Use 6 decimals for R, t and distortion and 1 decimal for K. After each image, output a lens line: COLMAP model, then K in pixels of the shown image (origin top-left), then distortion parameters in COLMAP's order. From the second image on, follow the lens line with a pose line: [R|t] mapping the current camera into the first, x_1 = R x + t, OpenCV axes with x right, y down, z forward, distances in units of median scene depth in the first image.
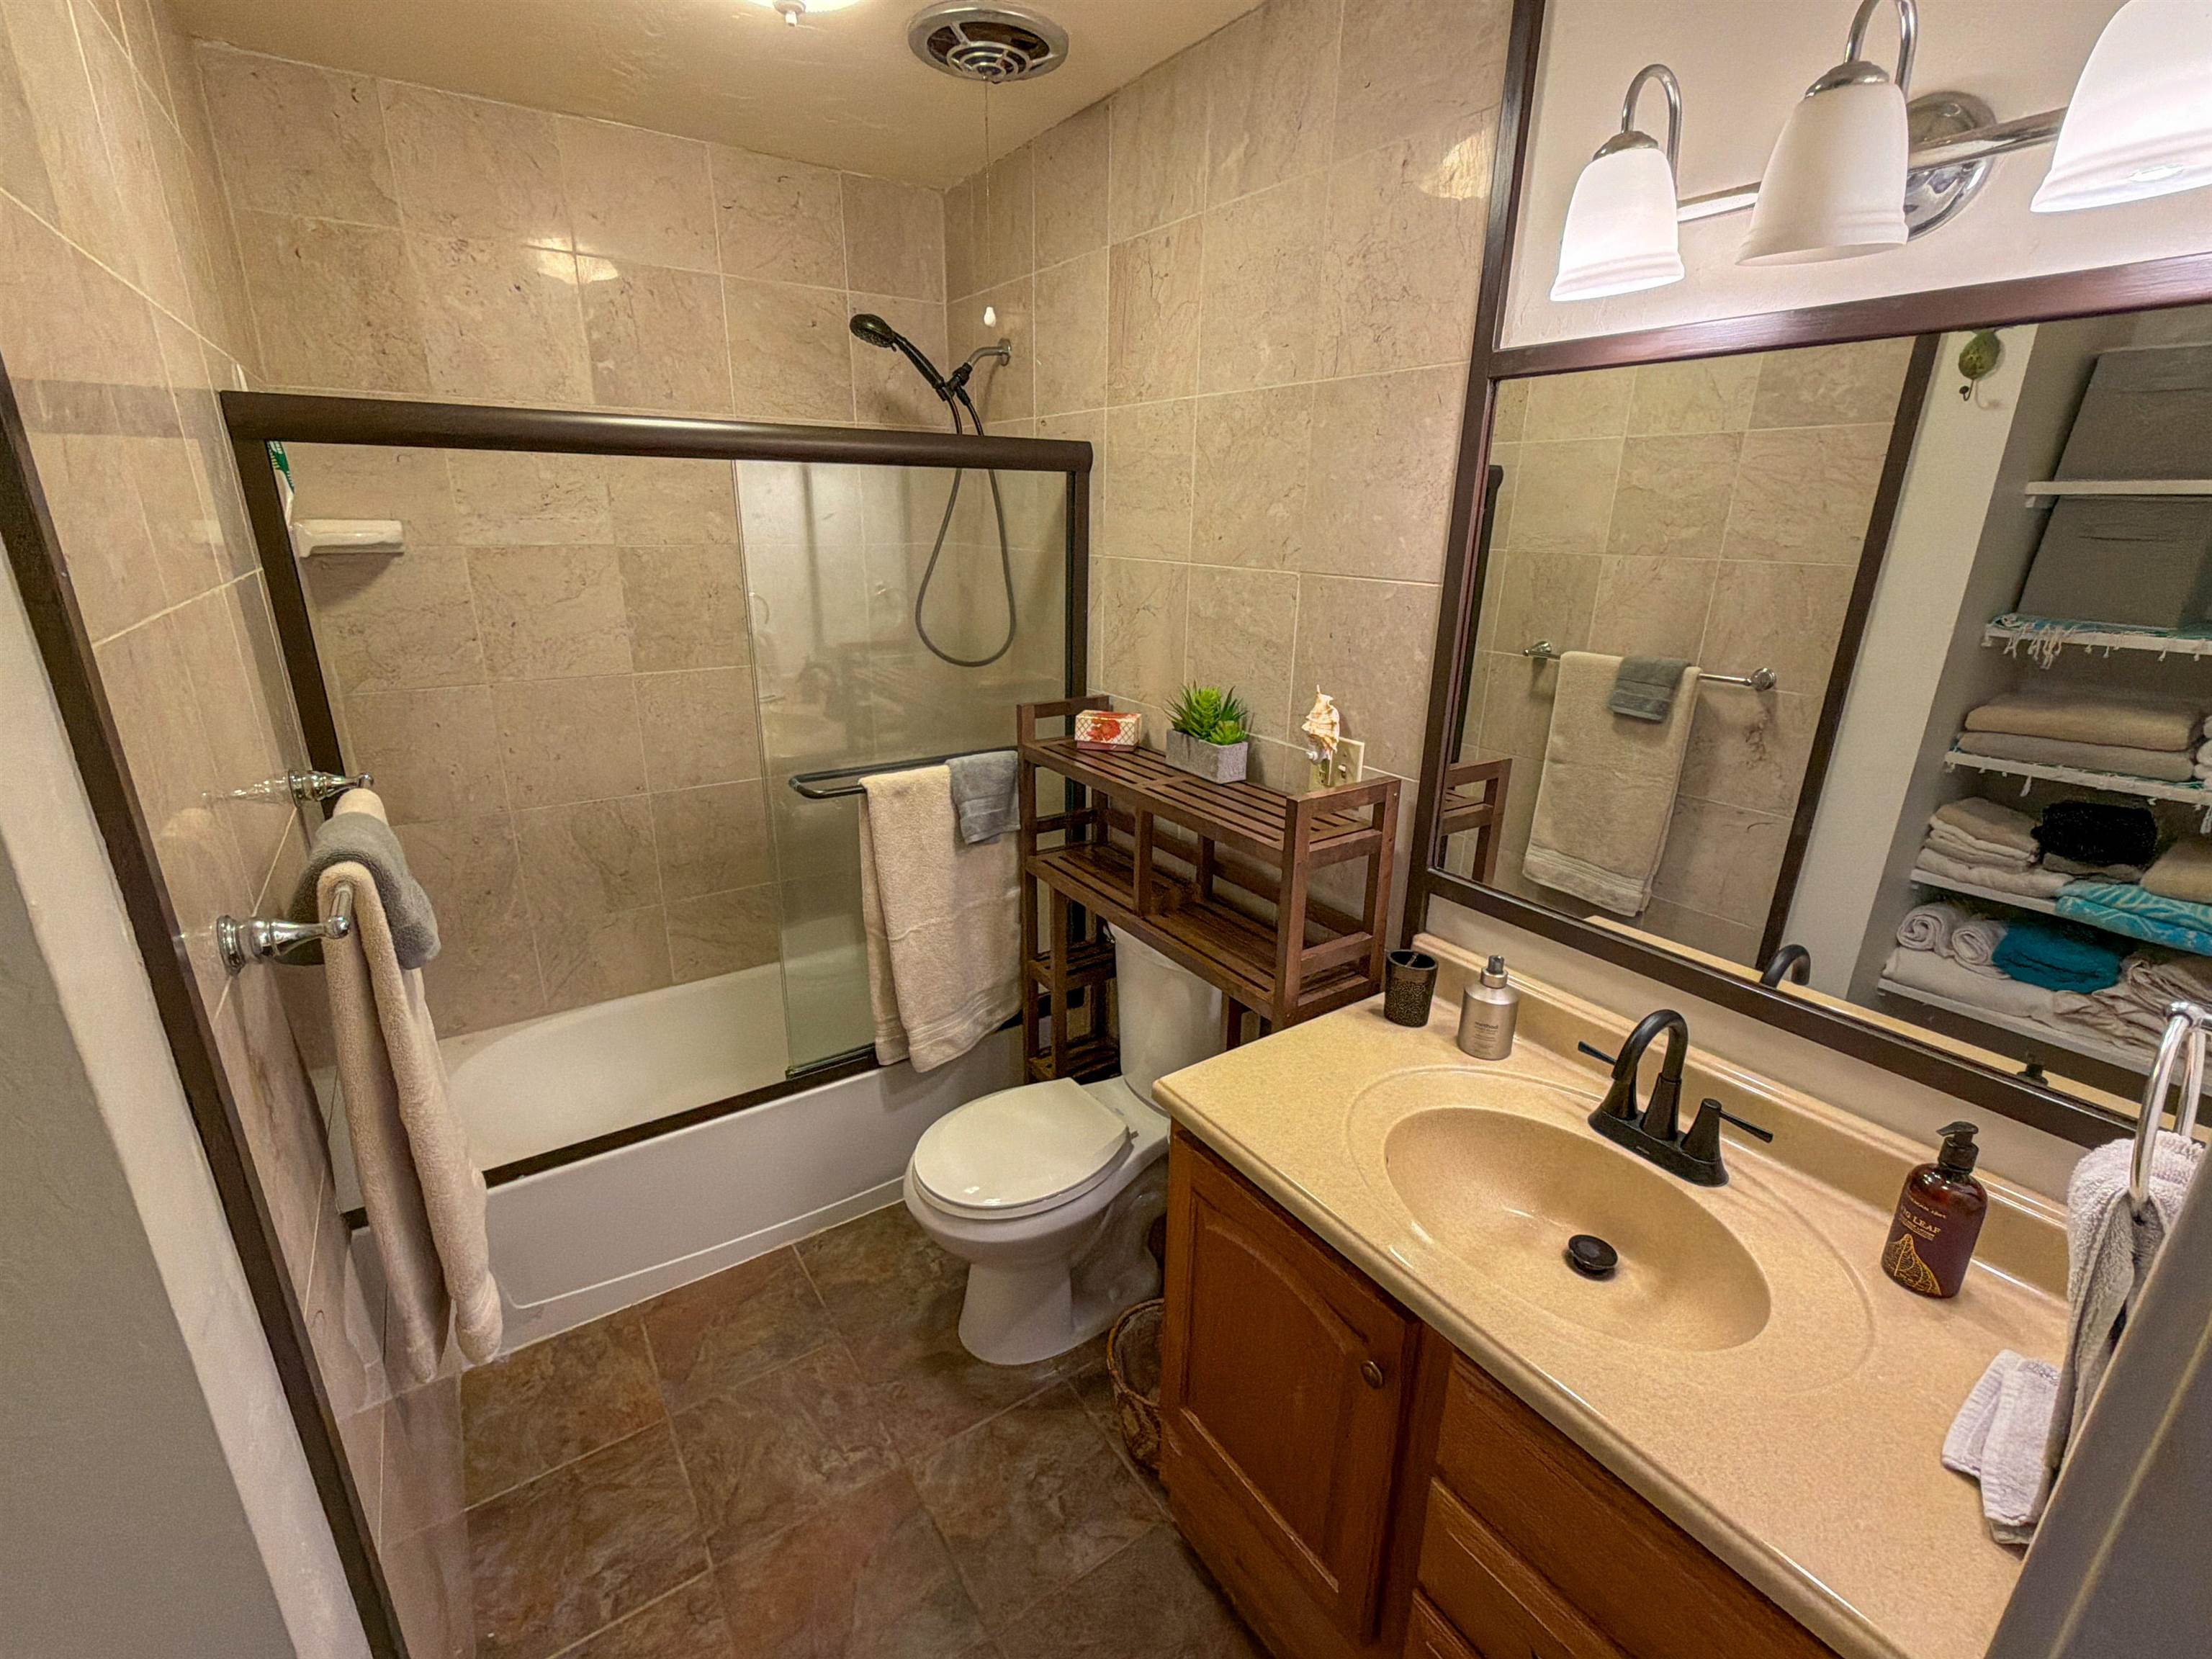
lens RADIAL K [[977.7, 0, 1104.6], [0, 977.7, 828.0], [0, 0, 1]] dist [-0.000657, -0.000600]
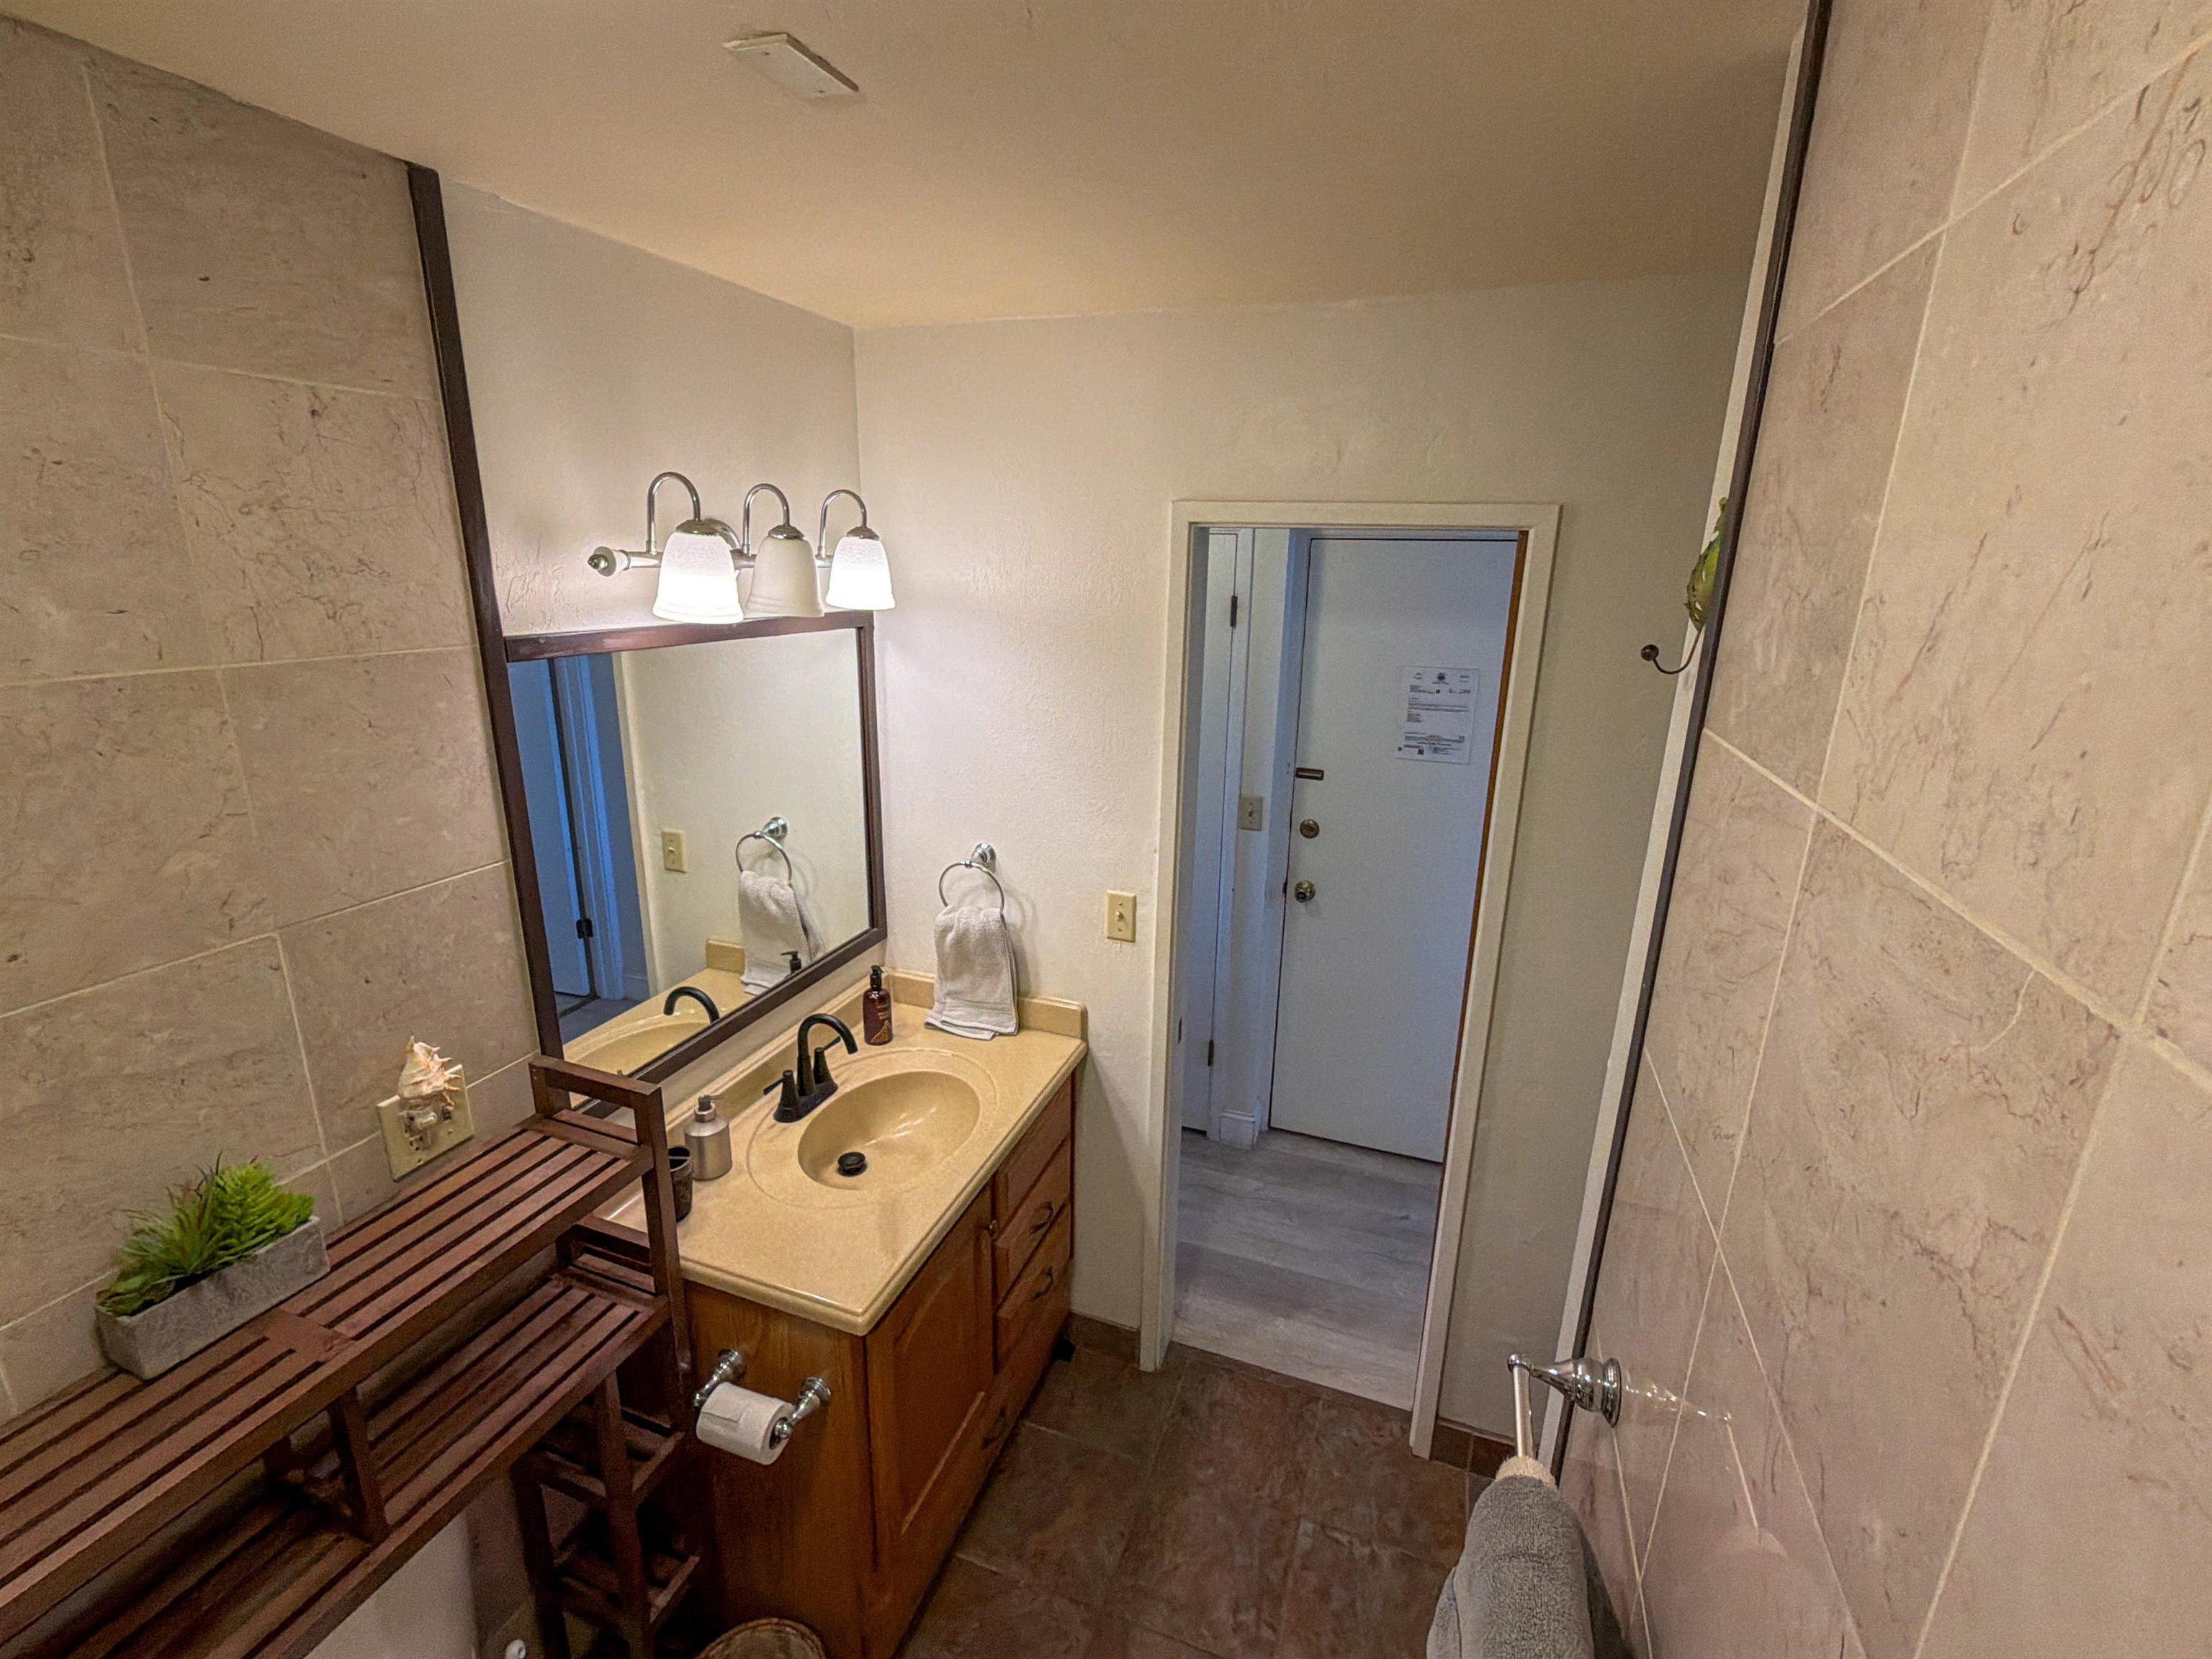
lens RADIAL K [[977.7, 0, 1102.8], [0, 977.7, 829.5], [0, 0, 1]] dist [-0.000657, -0.000600]
pose [[-0.585293, -0.243837, 0.773289, -0.705576], [0.225708, 0.867017, 0.444227, -0.548752], [-0.778774, 0.434540, -0.452423, 0.931156]]
